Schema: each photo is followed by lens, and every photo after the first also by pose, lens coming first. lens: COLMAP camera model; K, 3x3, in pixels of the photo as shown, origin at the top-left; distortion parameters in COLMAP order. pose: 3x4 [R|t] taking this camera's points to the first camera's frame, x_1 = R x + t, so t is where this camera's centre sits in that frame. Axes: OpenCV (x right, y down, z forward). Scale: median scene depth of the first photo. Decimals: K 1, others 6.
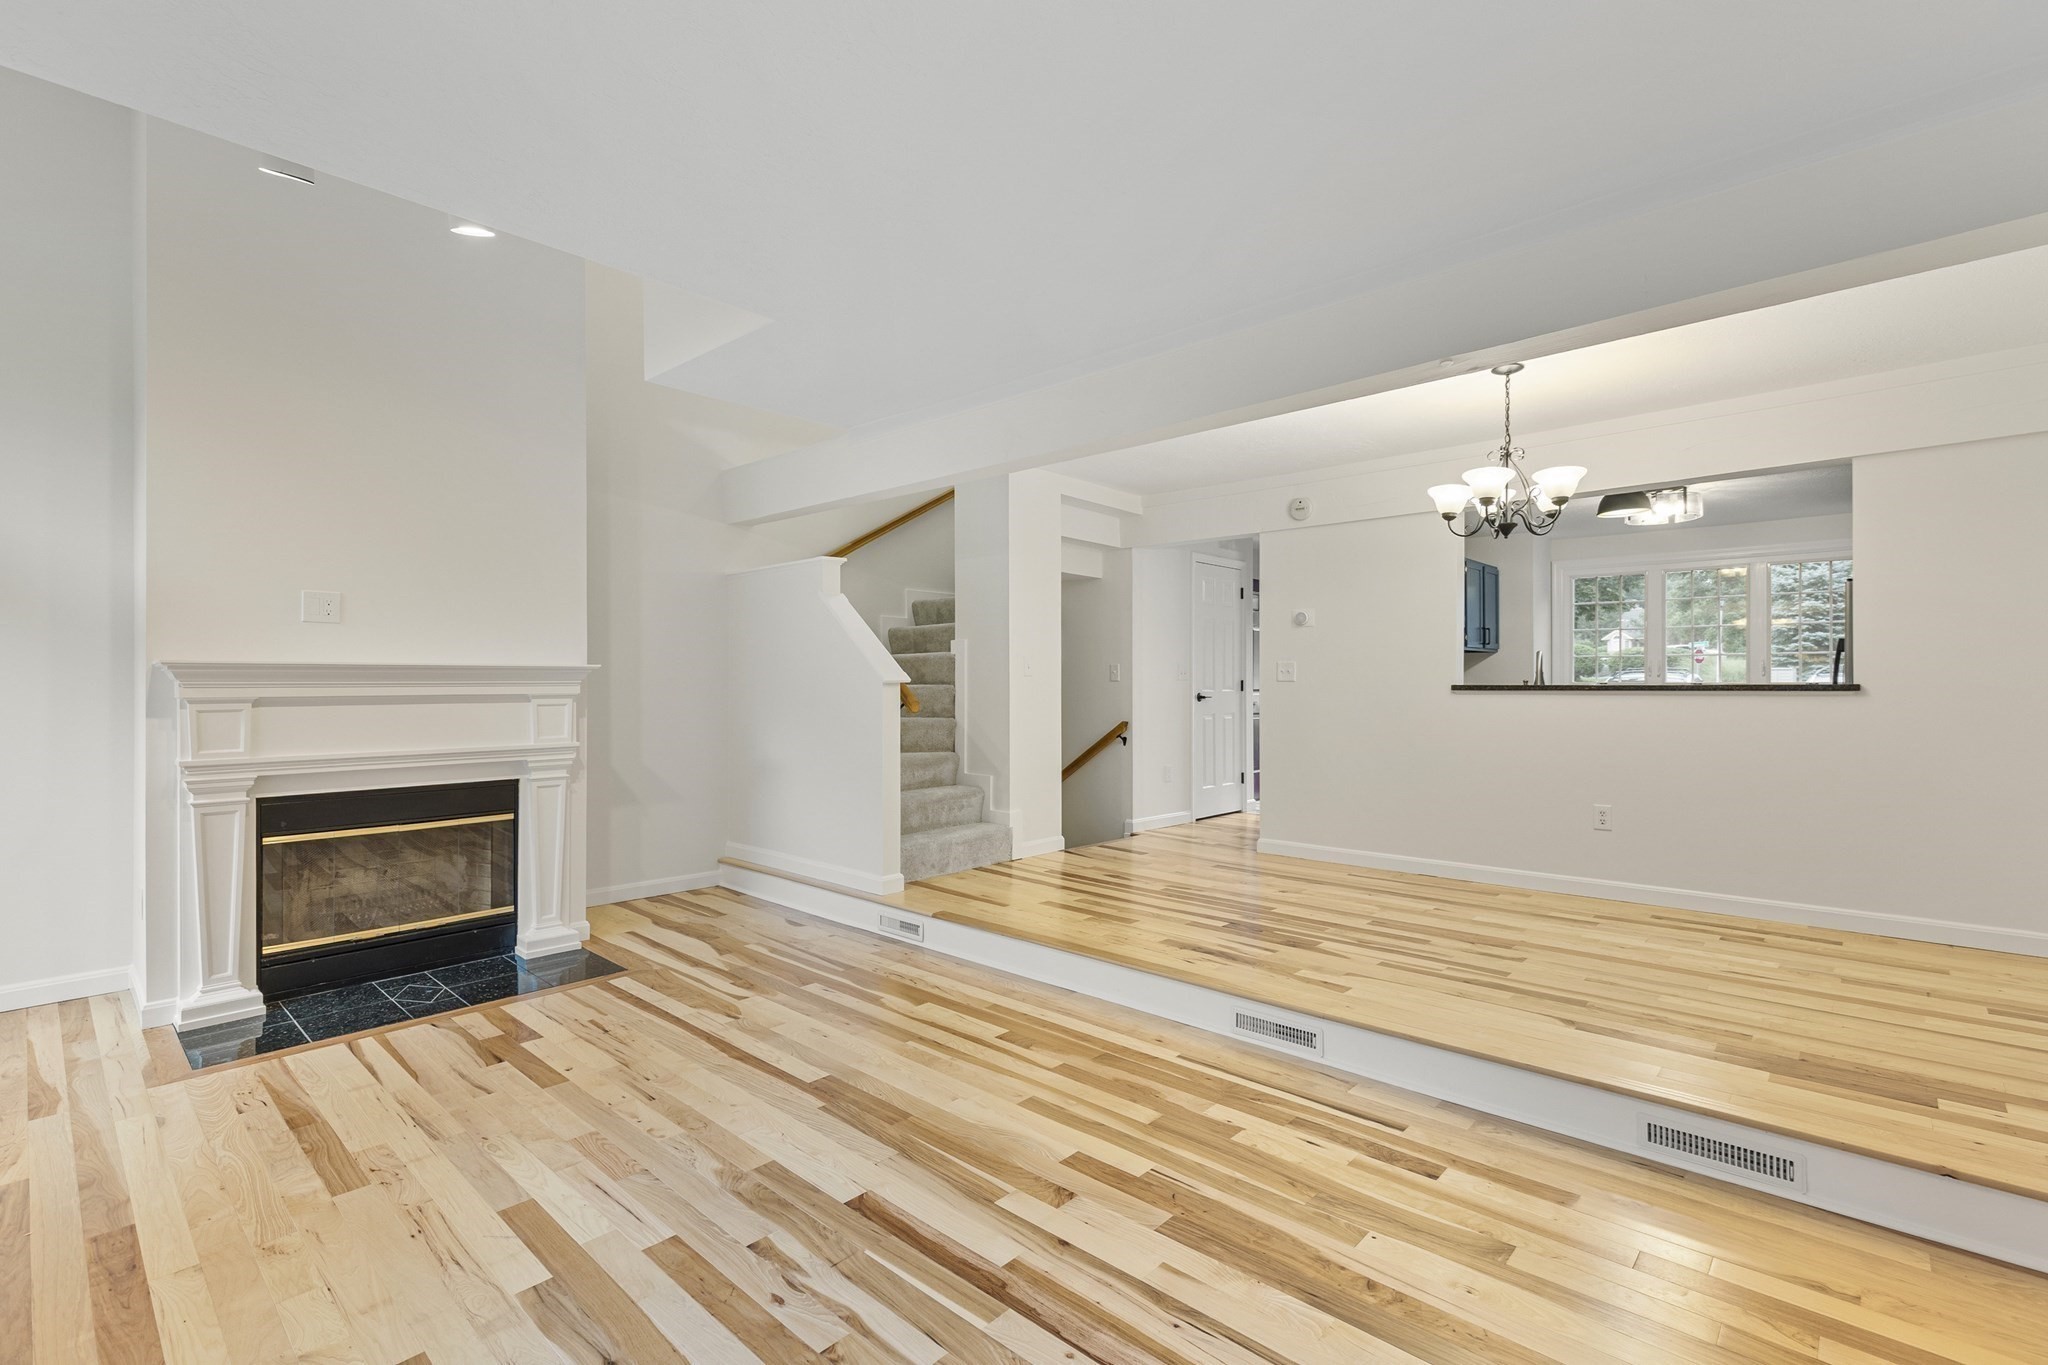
lens RADIAL K [[903.0, 0, 1024.0], [0, 903.0, 682.5], [0, 0, 1]] dist [0.001699, -0.000013]
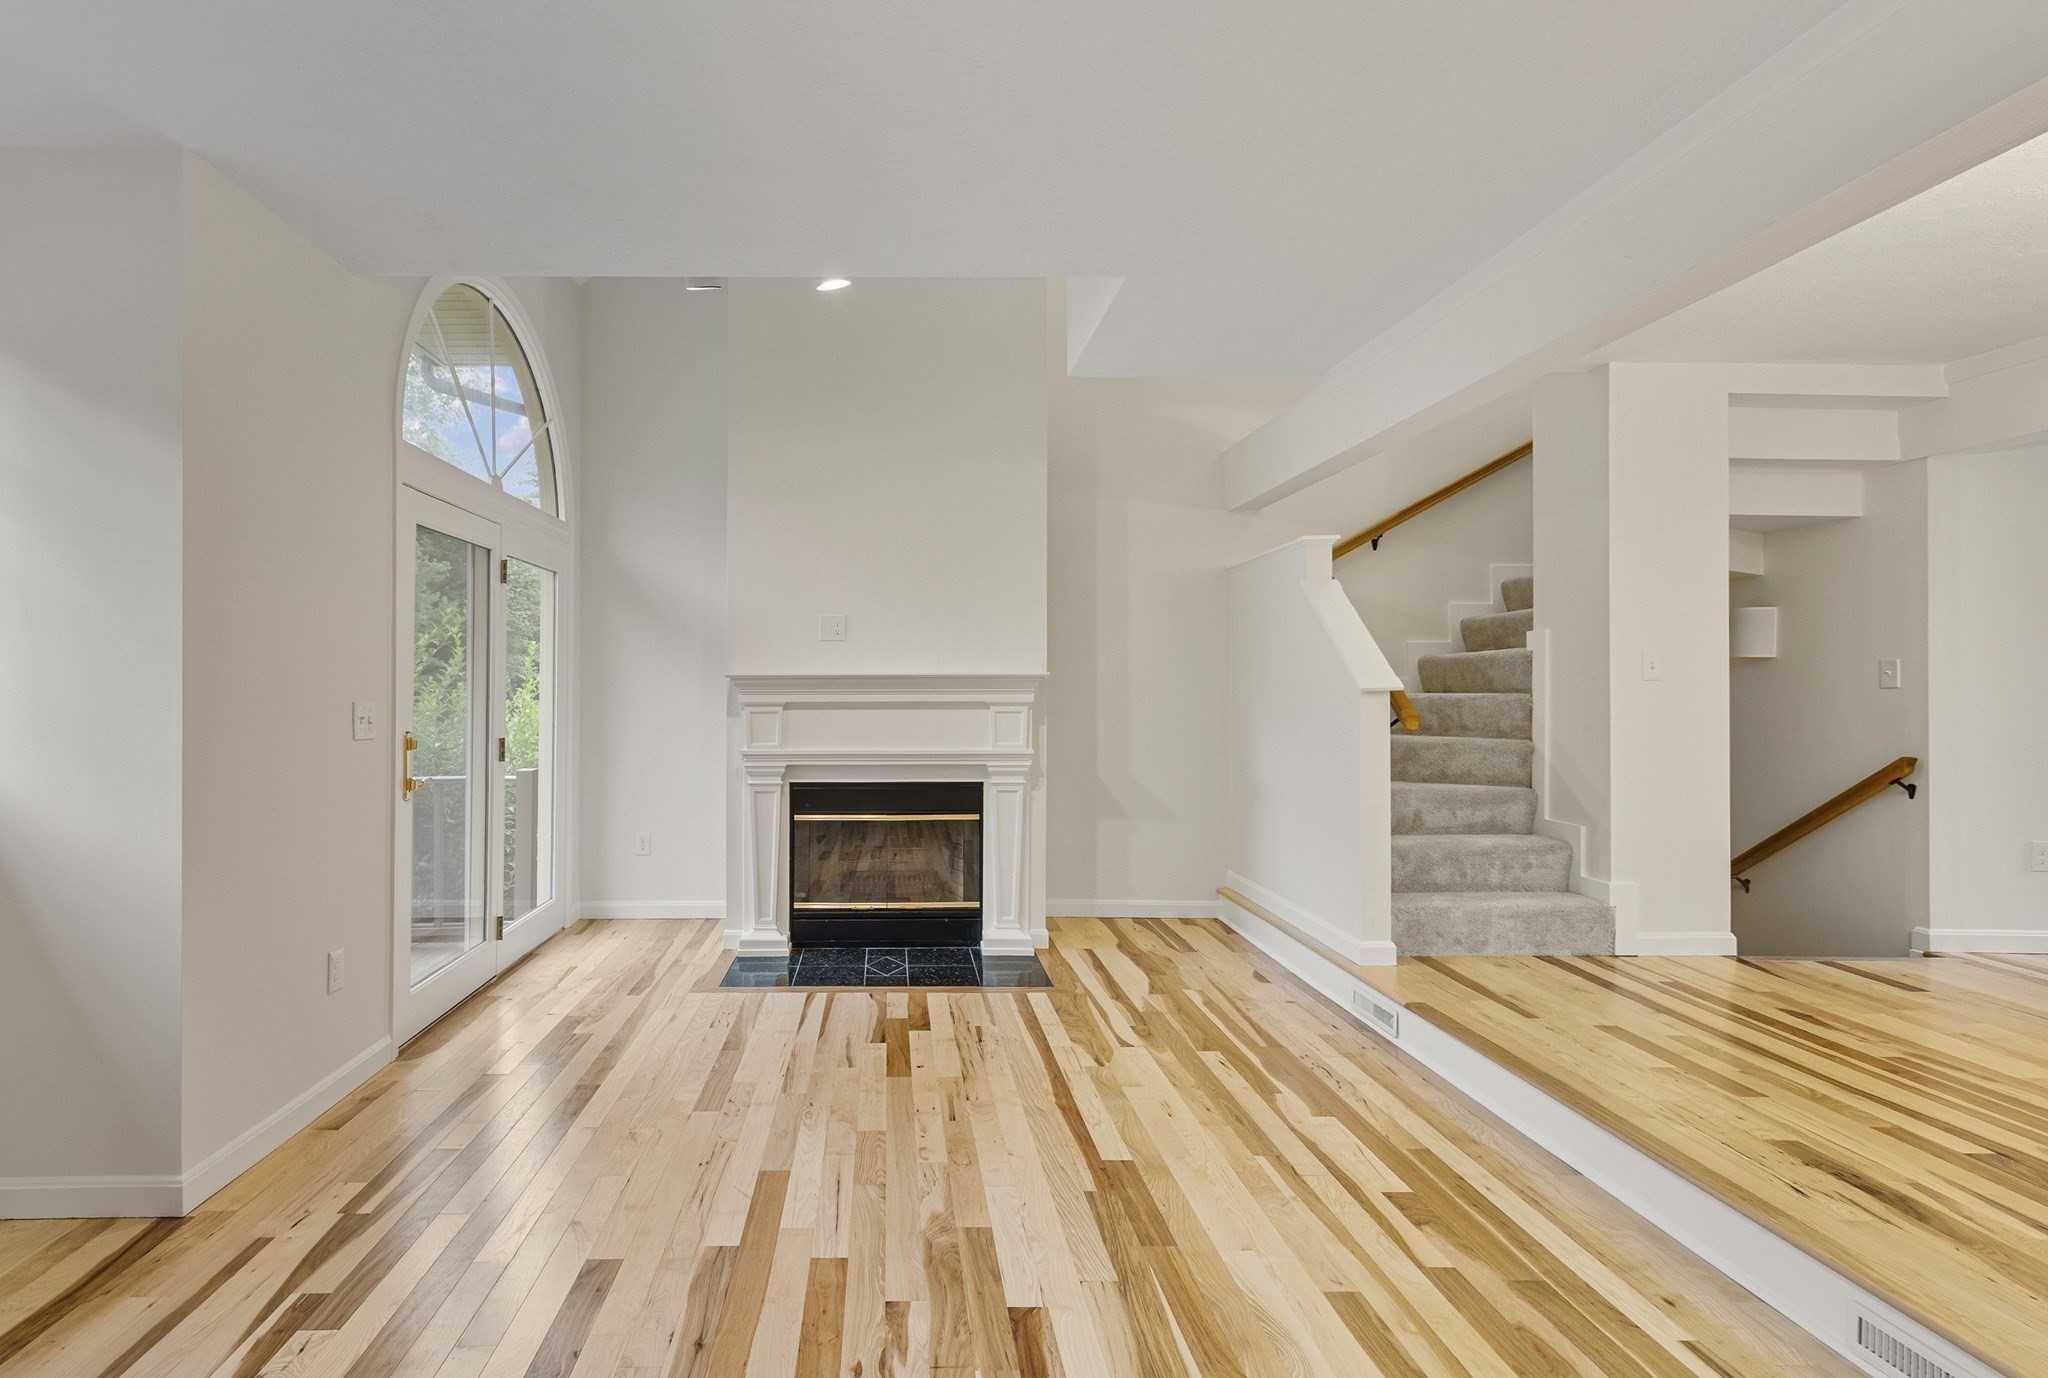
lens RADIAL K [[999.7, 0, 1024.0], [0, 999.7, 689.0], [0, 0, 1]] dist [0.012069, -0.008479]
pose [[0.688310, 0.000259, -0.725417, 0.319806], [-0.000405, 1.000000, -0.000027, -0.001495], [0.725417, 0.000312, 0.688310, 0.237149]]
